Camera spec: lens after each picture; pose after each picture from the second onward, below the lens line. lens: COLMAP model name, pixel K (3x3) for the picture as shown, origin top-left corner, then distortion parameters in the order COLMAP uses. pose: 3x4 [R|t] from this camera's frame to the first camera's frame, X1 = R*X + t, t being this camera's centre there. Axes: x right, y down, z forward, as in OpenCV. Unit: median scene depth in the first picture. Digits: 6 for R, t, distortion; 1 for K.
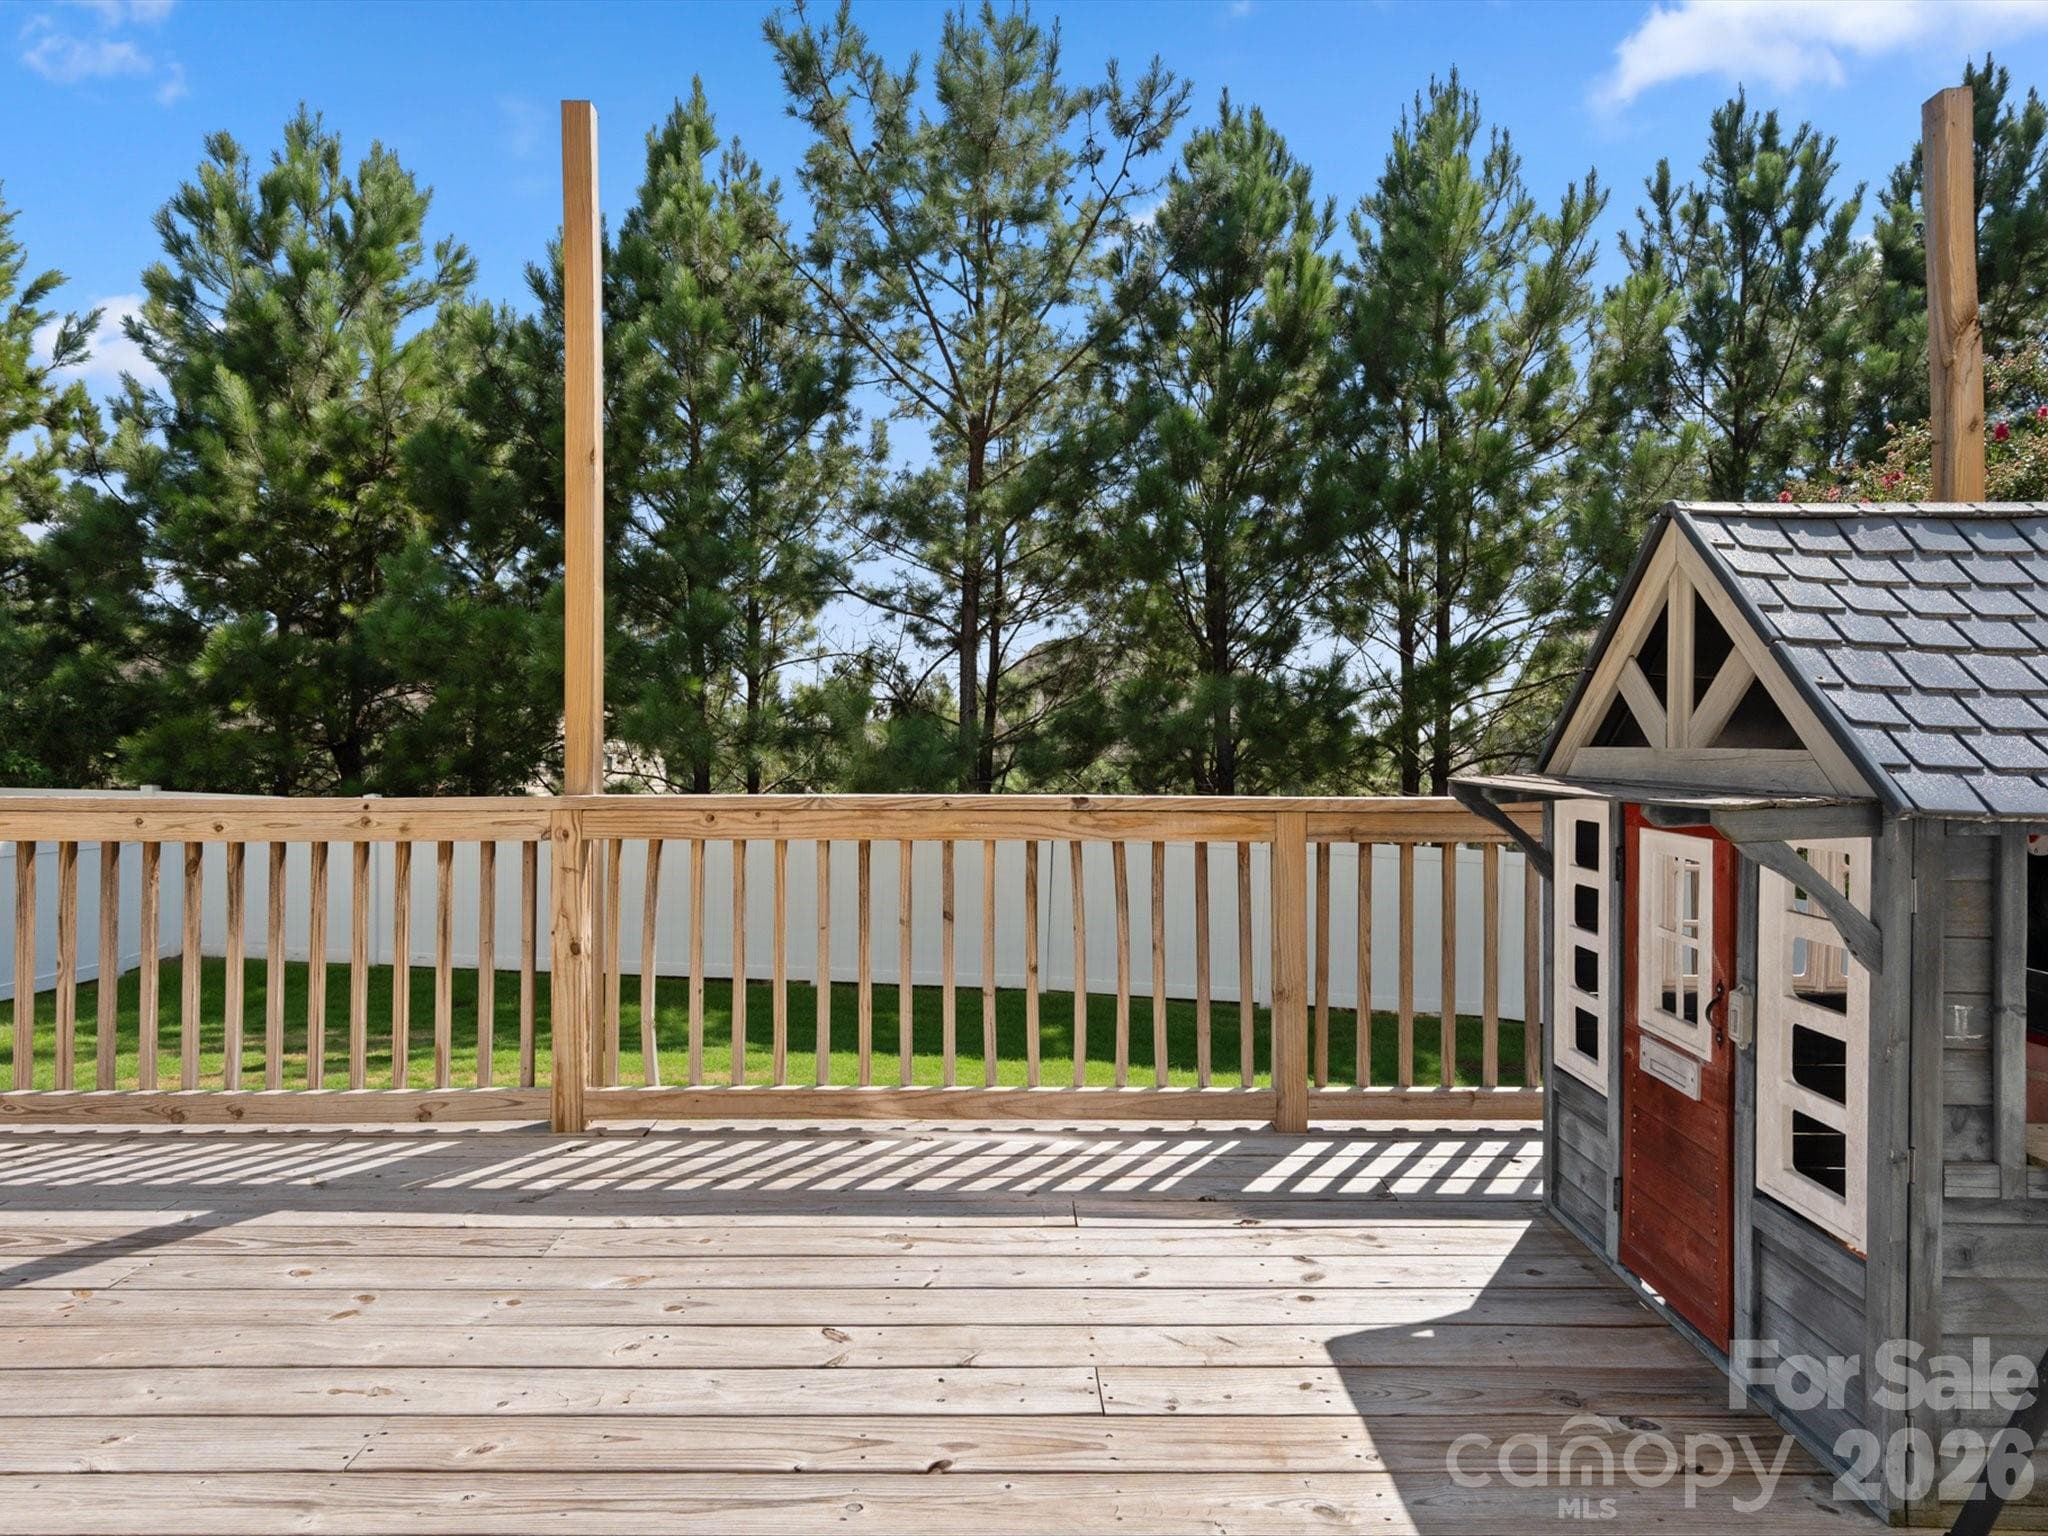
lens RADIAL K [[1078.2, 0, 1018.4], [0, 1078.2, 763.1], [0, 0, 1]] dist [0.001615, 0.000810]
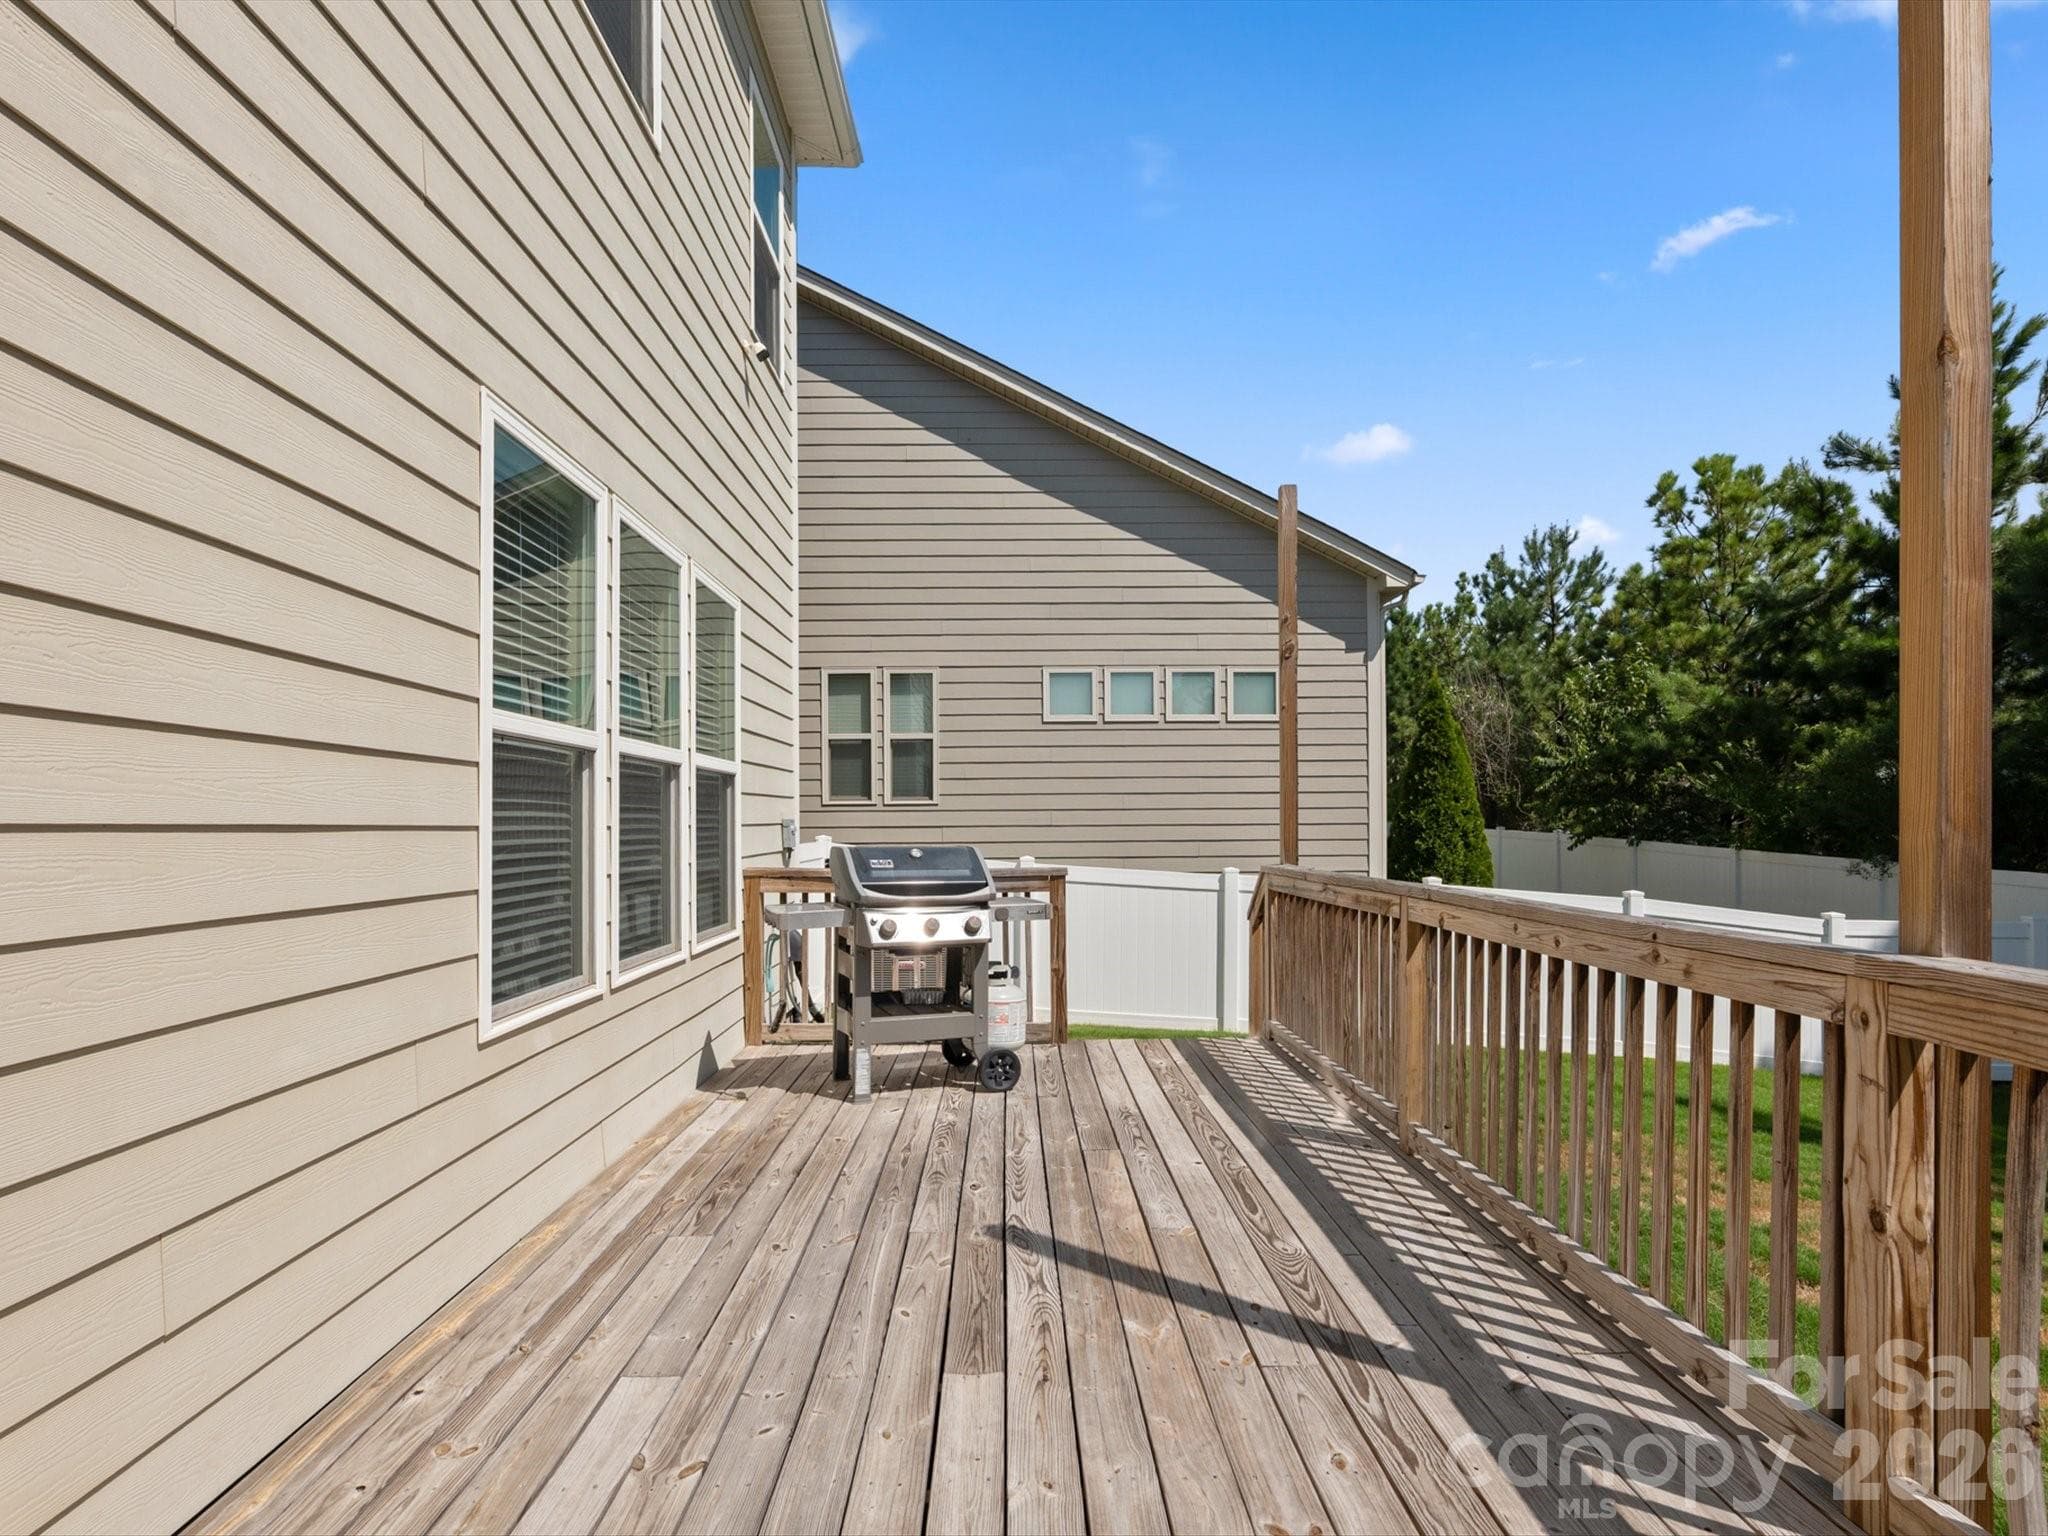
lens RADIAL K [[1078.2, 0, 1028.7], [0, 1078.2, 827.7], [0, 0, 1]] dist [0.001615, 0.000810]
pose [[0.014355, 0.004136, -0.999888, 0.192260], [-0.009255, 0.999949, 0.004003, -0.043682], [0.999854, 0.009196, 0.014393, 0.655712]]
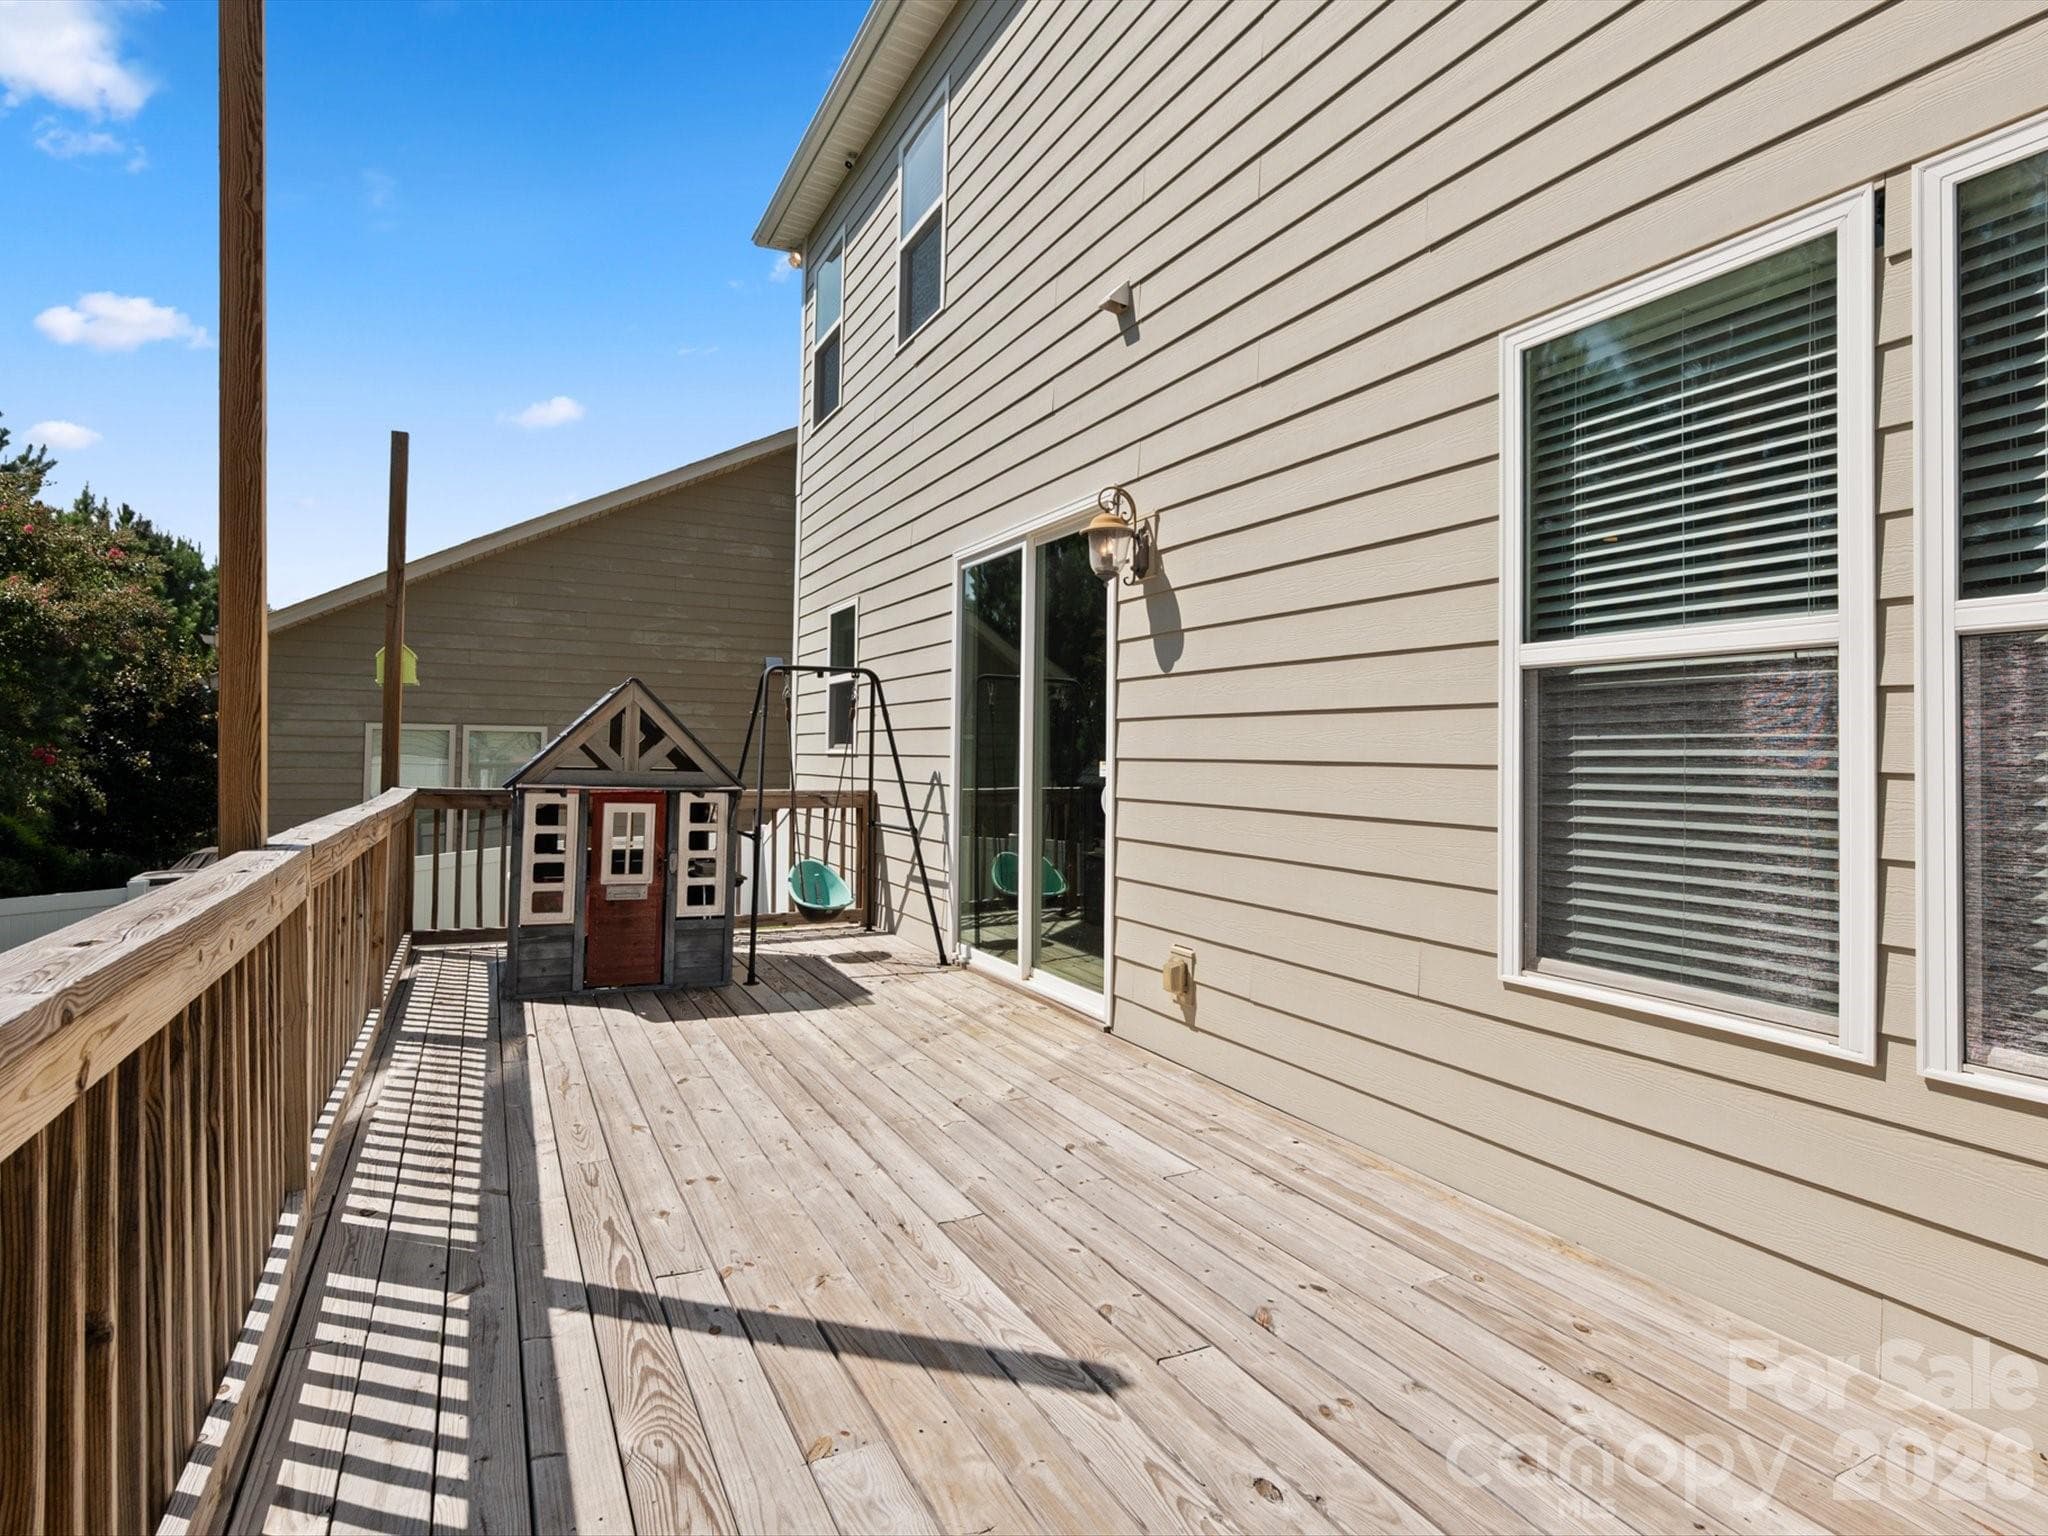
lens RADIAL K [[1078.2, 0, 1013.3], [0, 1078.2, 762.3], [0, 0, 1]] dist [0.001615, 0.000810]
pose [[-0.438489, -0.010154, 0.898679, -1.745070], [-0.001341, 0.999942, 0.010644, -0.050303], [-0.898735, 0.003462, -0.438478, 1.061584]]
